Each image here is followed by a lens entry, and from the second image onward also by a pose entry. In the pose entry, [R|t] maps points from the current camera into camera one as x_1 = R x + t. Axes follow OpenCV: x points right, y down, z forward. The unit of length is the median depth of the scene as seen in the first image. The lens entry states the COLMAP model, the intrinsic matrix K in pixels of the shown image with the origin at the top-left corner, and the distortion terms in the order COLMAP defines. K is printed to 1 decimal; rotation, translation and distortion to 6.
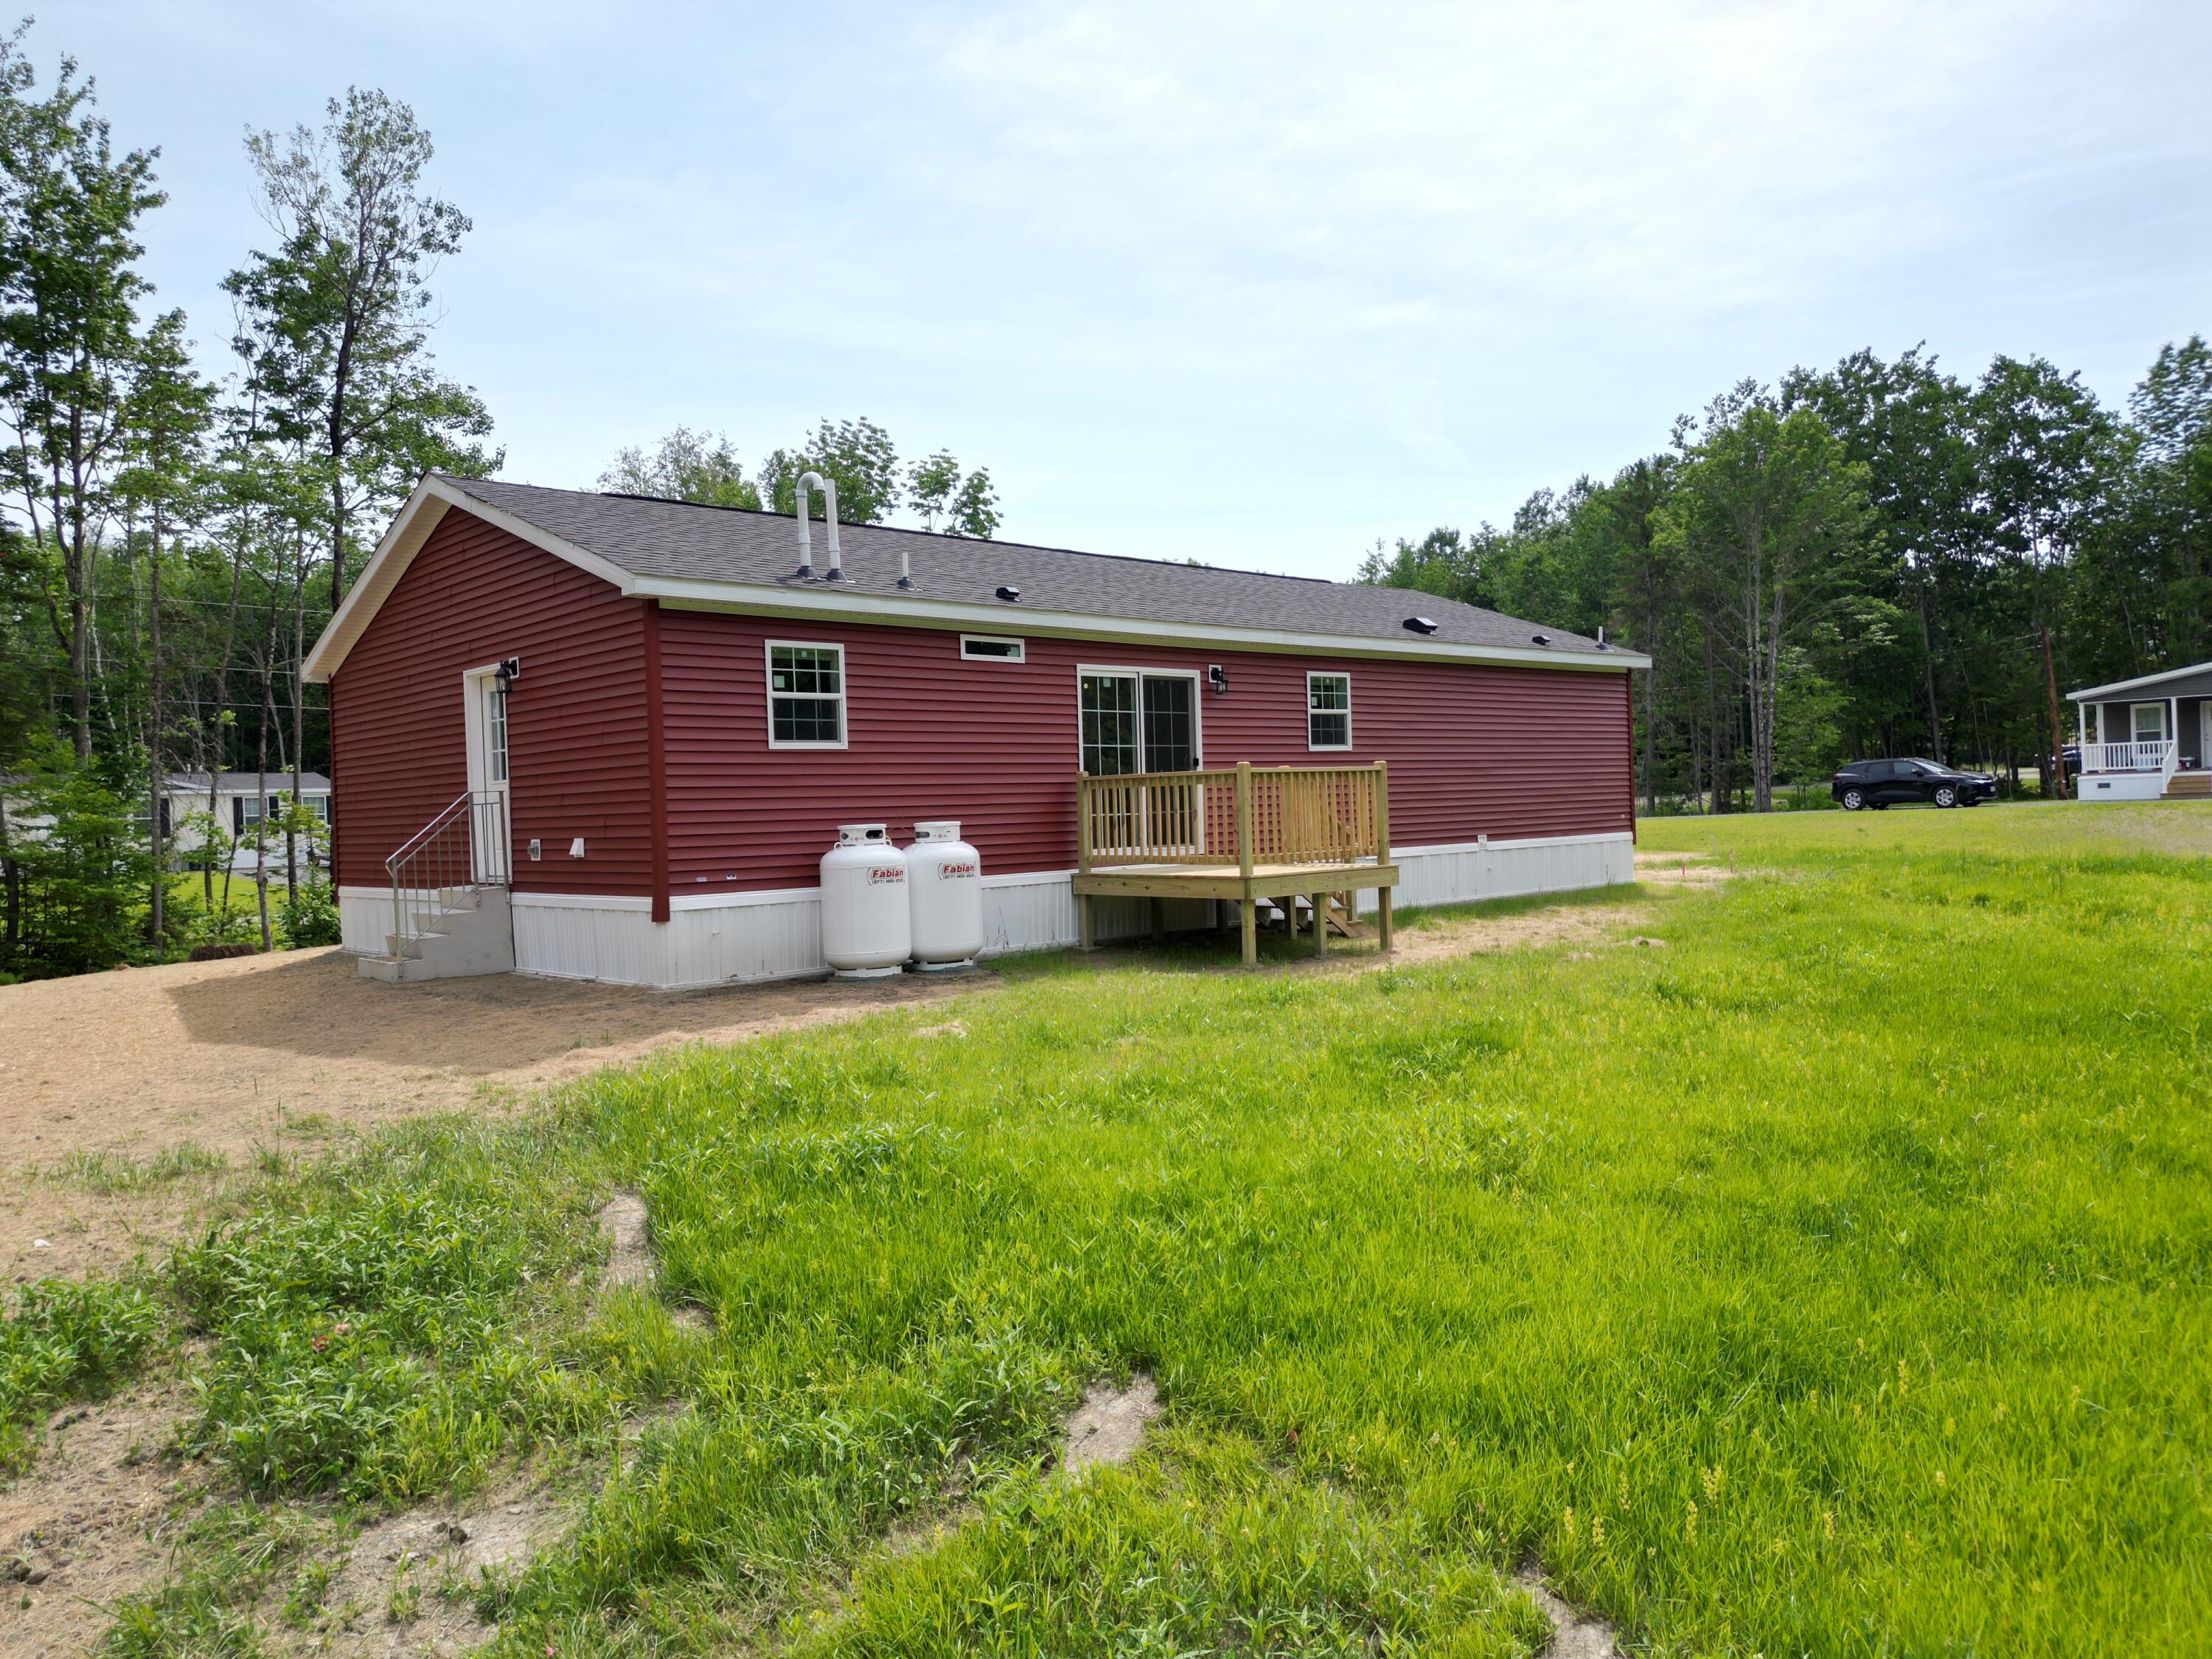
lens RADIAL K [[1615.1, 0, 1099.8], [0, 1615.1, 829.8], [0, 0, 1]] dist [0.034829, -0.003385]
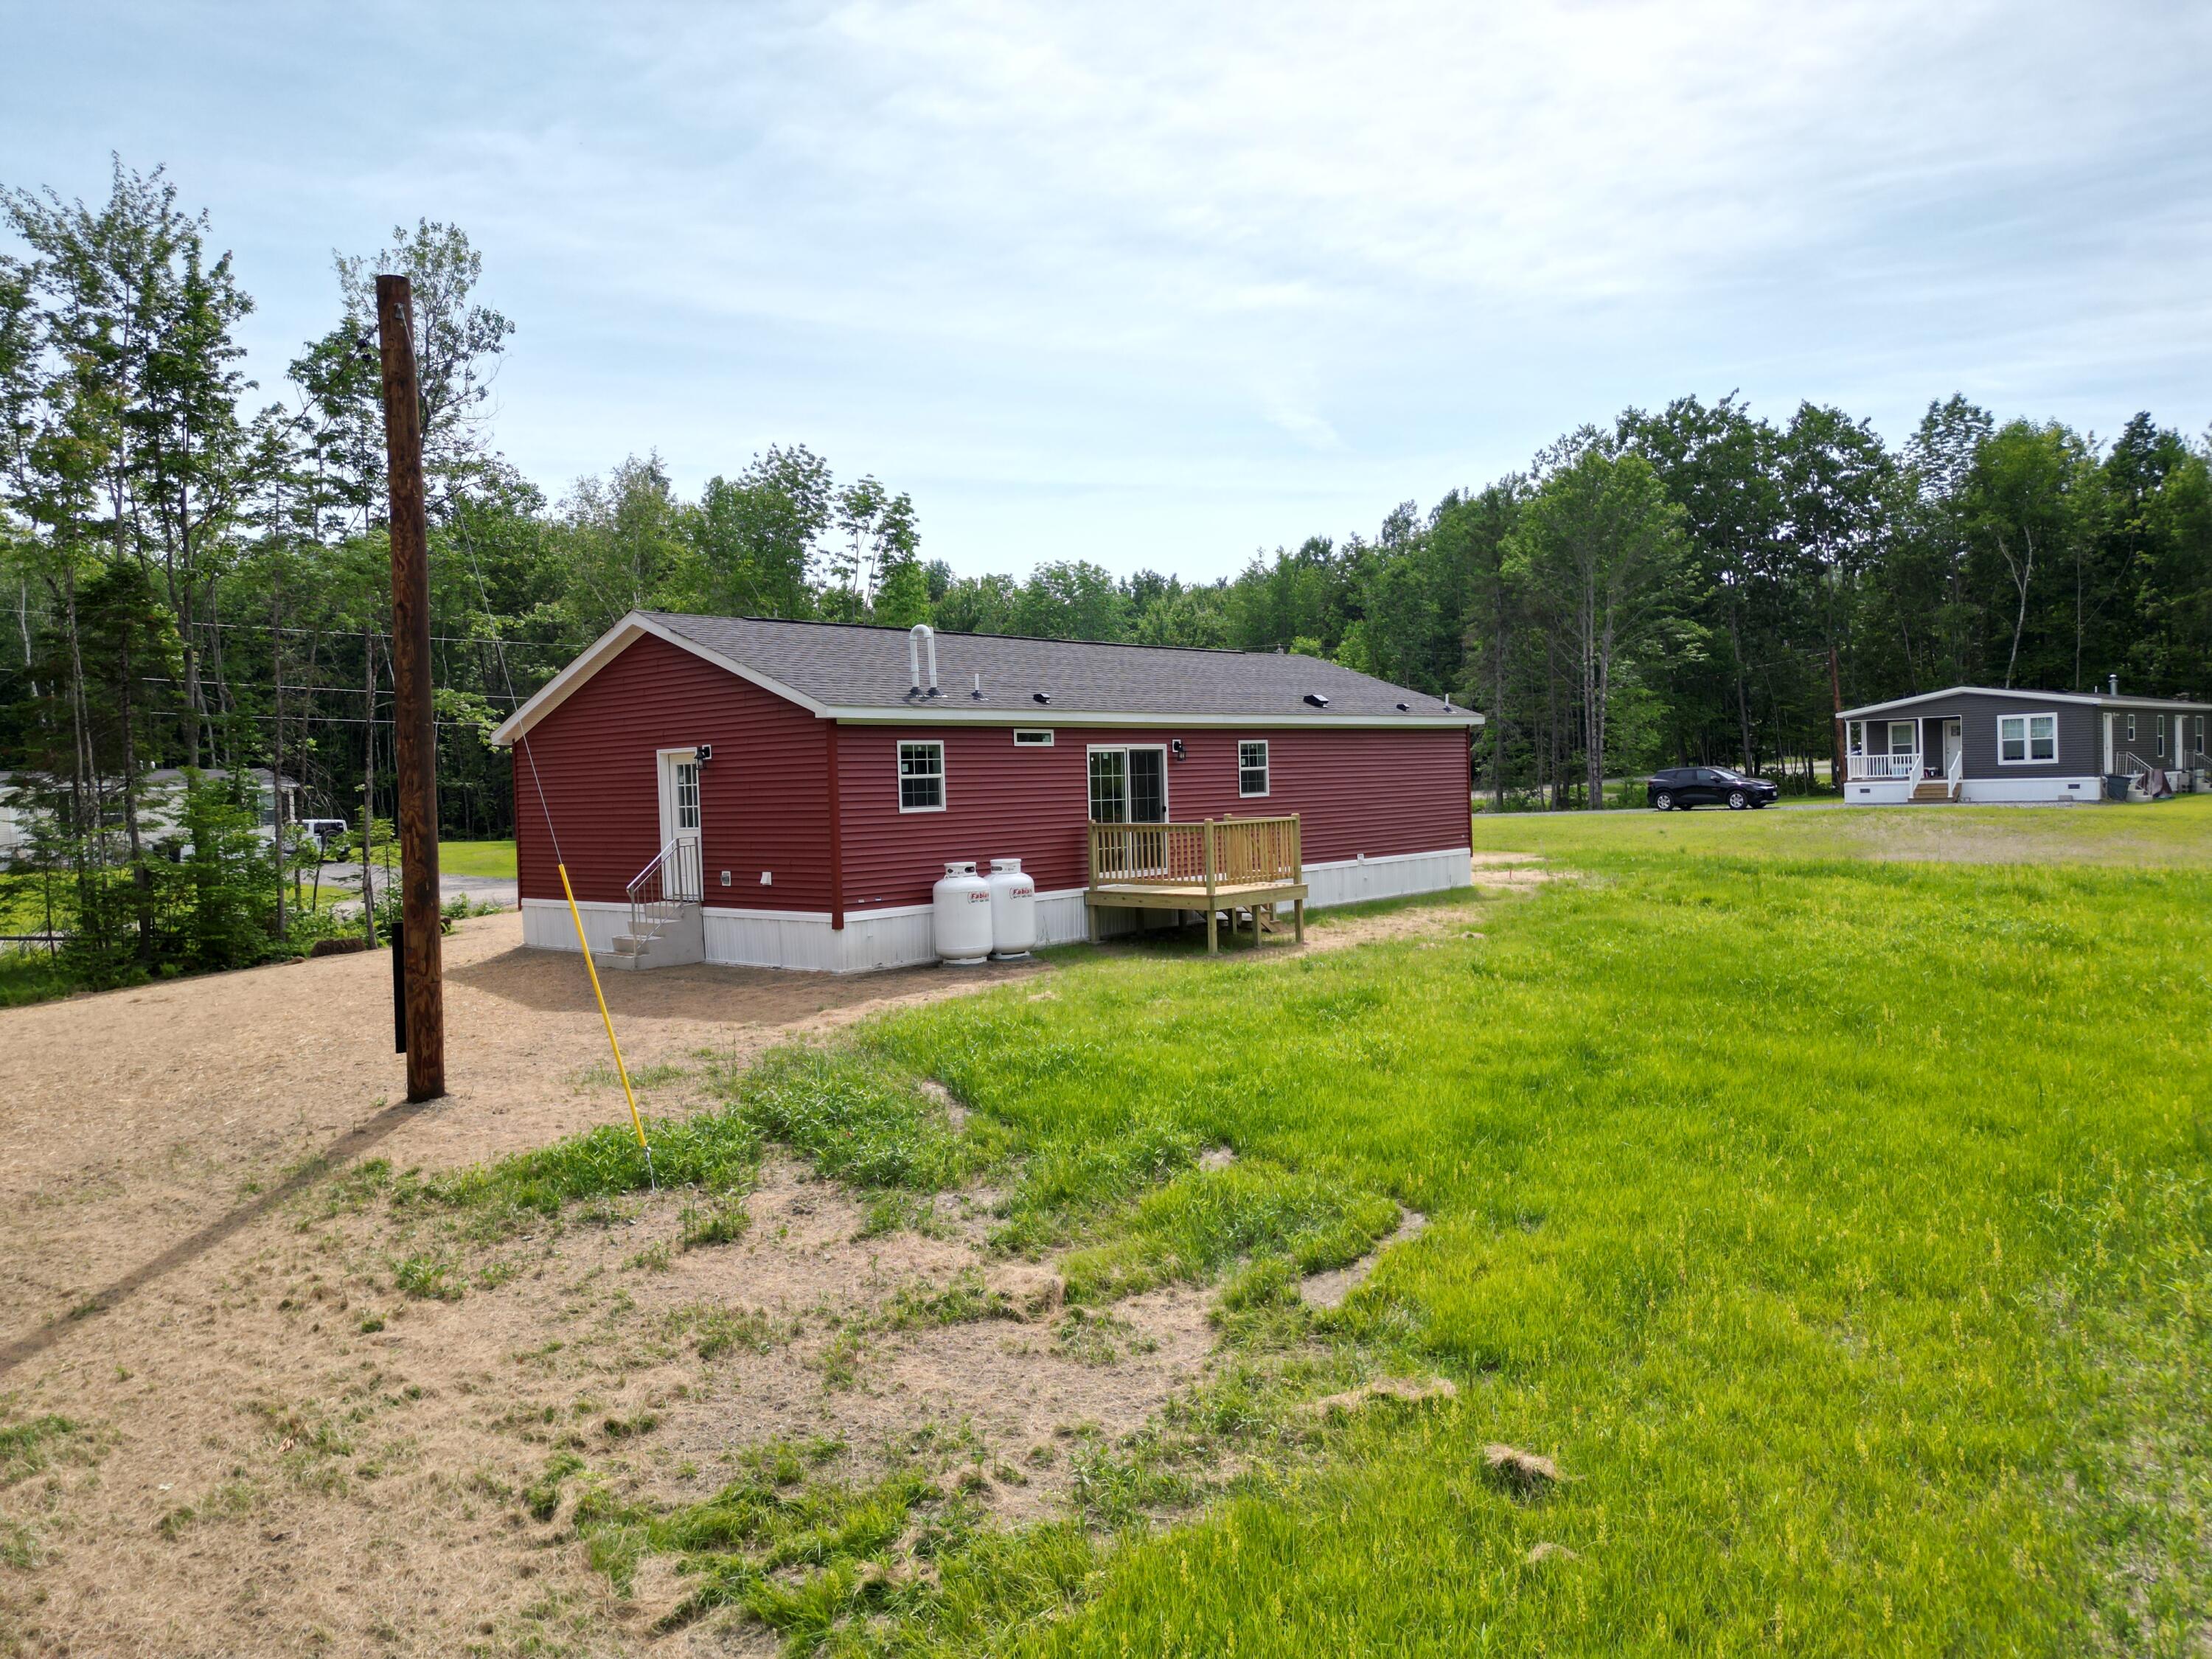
lens RADIAL K [[1615.1, 0, 1095.5], [0, 1615.1, 834.9], [0, 0, 1]] dist [0.034829, -0.003385]
pose [[0.997099, -0.001786, 0.076101, -0.098119], [0.000420, 0.999839, 0.017966, -0.040468], [-0.076121, -0.017882, 0.996938, -0.368859]]
